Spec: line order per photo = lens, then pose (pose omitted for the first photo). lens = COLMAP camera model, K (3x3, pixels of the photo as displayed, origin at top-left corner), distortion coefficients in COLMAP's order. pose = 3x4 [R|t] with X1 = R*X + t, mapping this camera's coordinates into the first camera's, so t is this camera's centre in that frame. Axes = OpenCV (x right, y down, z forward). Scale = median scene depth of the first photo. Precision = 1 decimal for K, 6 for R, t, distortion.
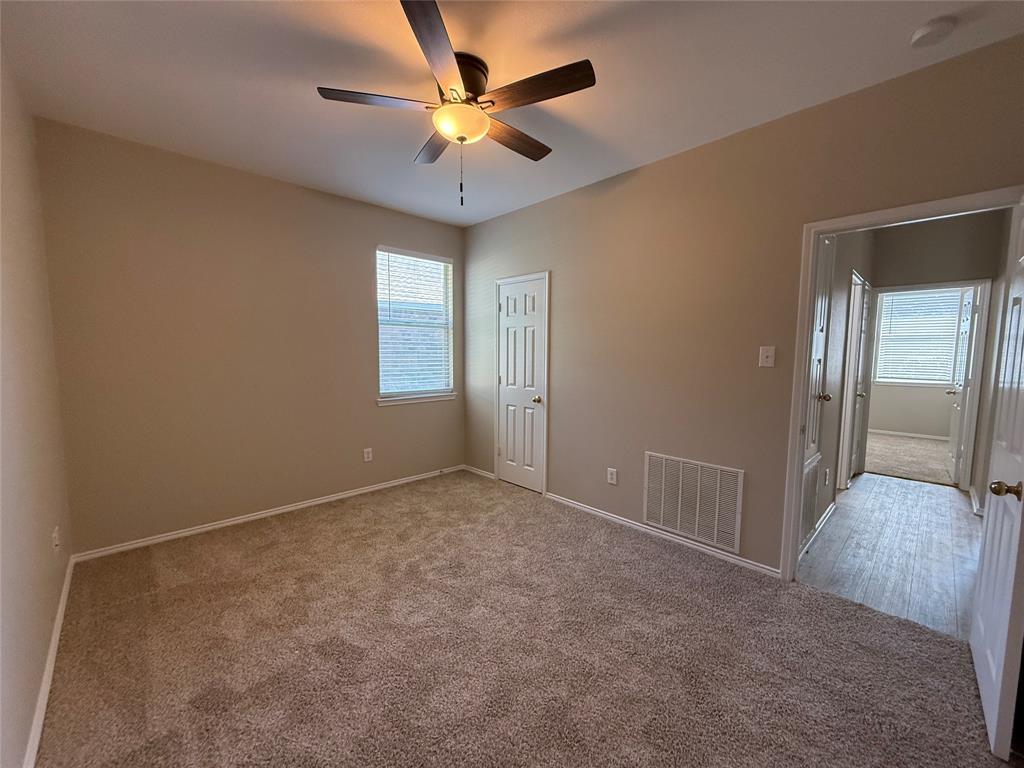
lens RADIAL K [[405.0, 0, 507.1], [0, 405.0, 385.8], [0, 0, 1]] dist [-0.009648, -0.000143]
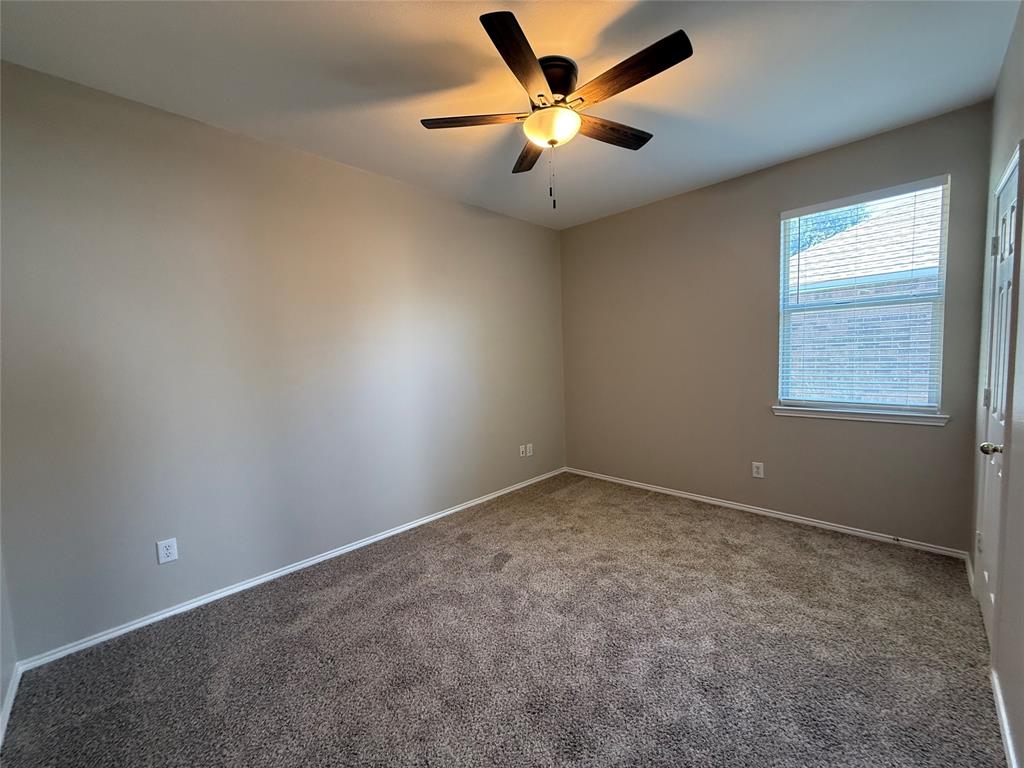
lens RADIAL K [[405.0, 0, 512.4], [0, 405.0, 383.8], [0, 0, 1]] dist [-0.009648, -0.000143]
pose [[0.030342, 0.063735, -0.997506, 0.633748], [-0.049219, 0.996850, 0.062196, -0.047846], [0.998327, 0.047209, 0.033384, 0.611039]]
